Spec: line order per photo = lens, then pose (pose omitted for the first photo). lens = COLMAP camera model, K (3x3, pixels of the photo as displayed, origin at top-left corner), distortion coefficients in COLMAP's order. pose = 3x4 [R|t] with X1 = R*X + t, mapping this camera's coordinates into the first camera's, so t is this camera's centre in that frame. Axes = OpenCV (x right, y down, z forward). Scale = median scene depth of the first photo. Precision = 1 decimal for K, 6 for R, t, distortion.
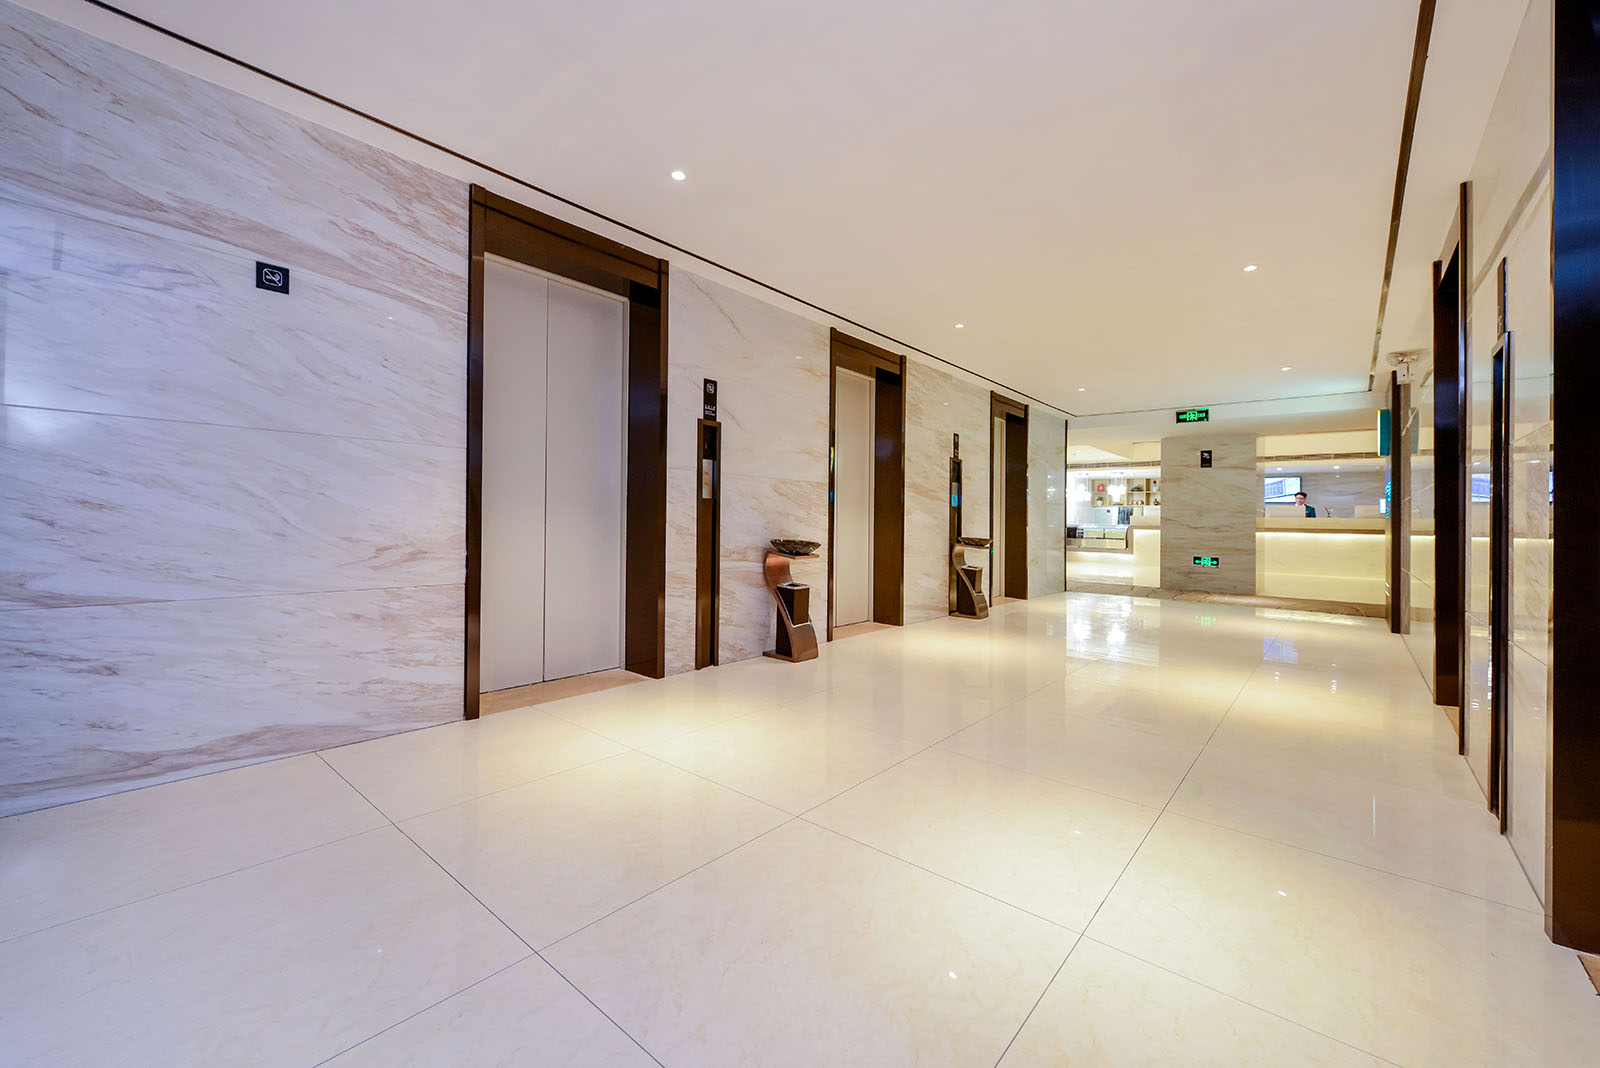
lens RADIAL K [[636.6, 0, 816.5], [0, 636.6, 528.1], [0, 0, 1]] dist [0.009579, -0.001864]
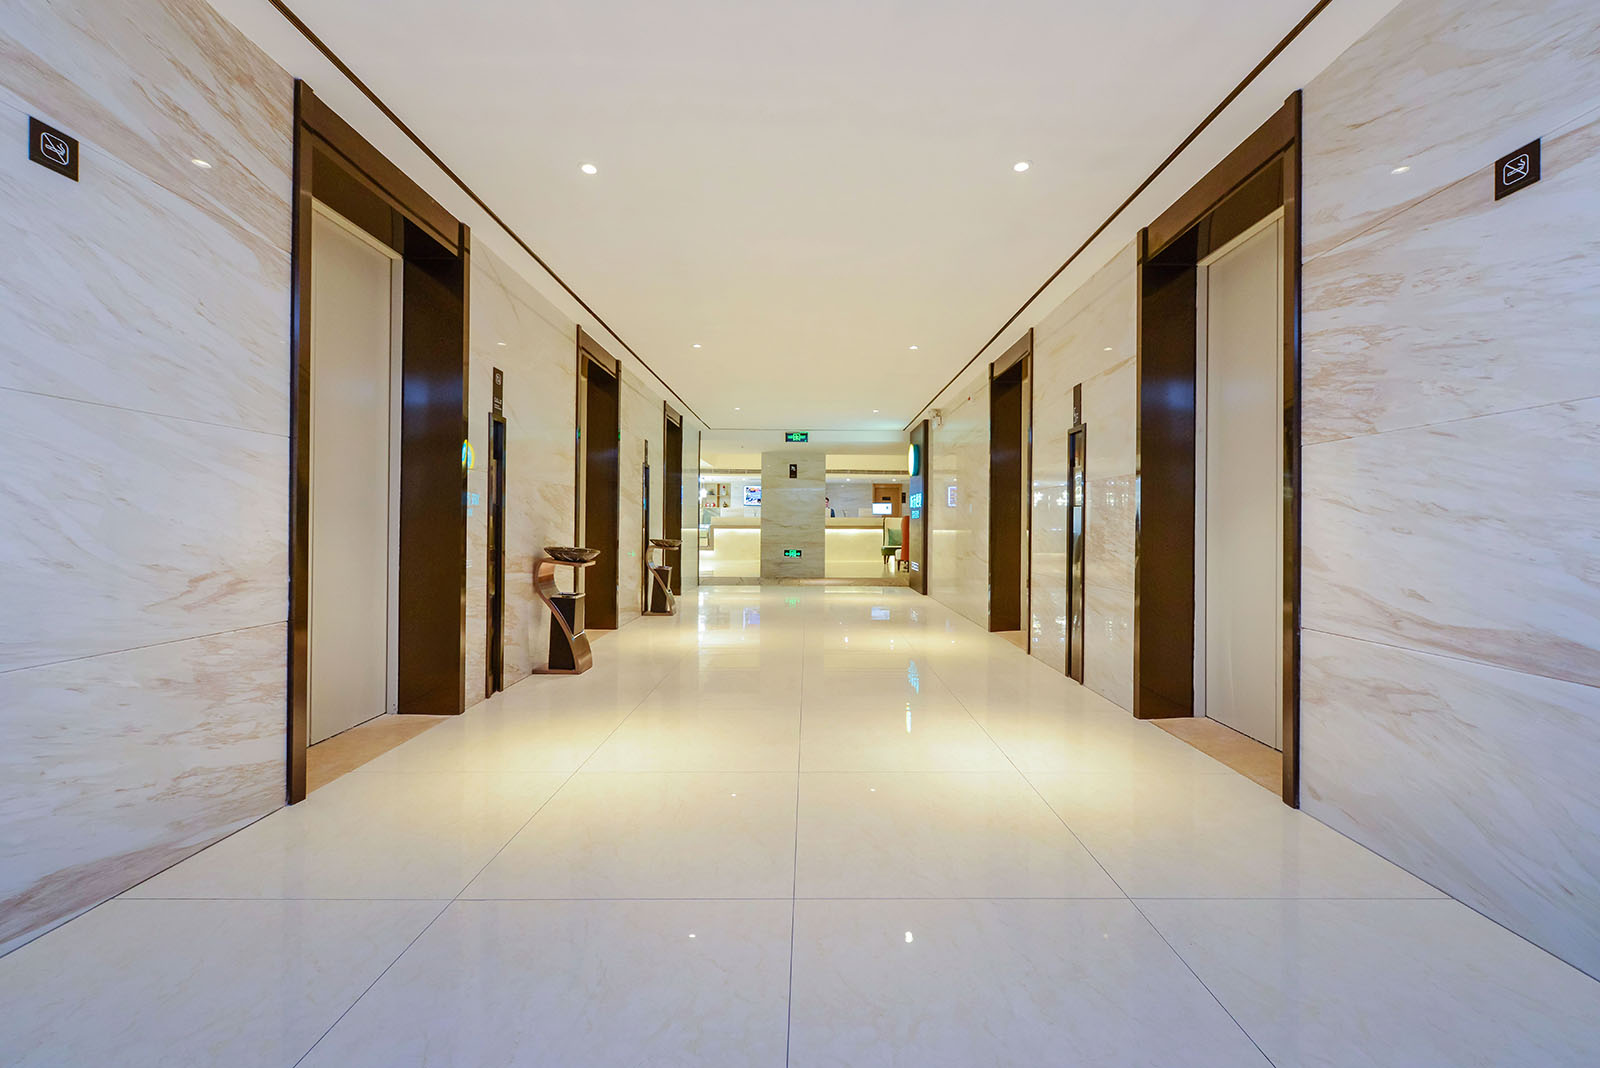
lens RADIAL K [[636.6, 0, 821.2], [0, 636.6, 537.3], [0, 0, 1]] dist [0.009579, -0.001864]
pose [[0.767750, -0.024661, 0.640275, -0.397701], [0.015048, 0.999677, 0.020460, -0.010841], [-0.640573, -0.006073, 0.767874, 0.028356]]
